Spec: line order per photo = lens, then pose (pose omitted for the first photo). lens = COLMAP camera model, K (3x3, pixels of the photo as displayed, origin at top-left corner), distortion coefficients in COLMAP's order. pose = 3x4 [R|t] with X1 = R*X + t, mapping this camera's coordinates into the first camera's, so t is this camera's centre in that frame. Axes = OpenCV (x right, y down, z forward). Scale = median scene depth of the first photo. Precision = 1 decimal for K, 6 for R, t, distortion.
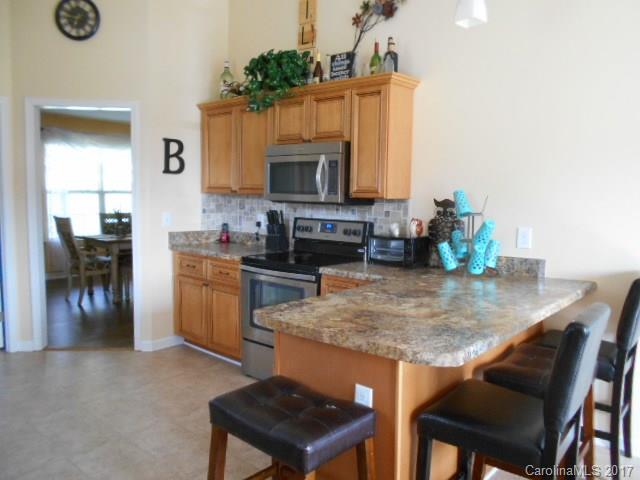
lens RADIAL K [[503.3, 0, 320.8], [0, 503.3, 244.3], [0, 0, 1]] dist [-0.010271, 0.009033]
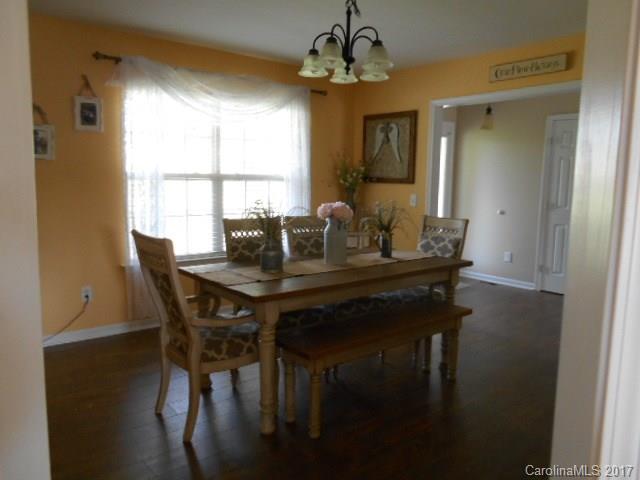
lens RADIAL K [[503.3, 0, 318.8], [0, 503.3, 240.8], [0, 0, 1]] dist [-0.010271, 0.009033]
pose [[0.987073, 0.018601, -0.159190, -0.250212], [-0.016170, 0.999732, 0.016555, -0.046857], [0.159456, -0.013767, 0.987109, 0.491403]]
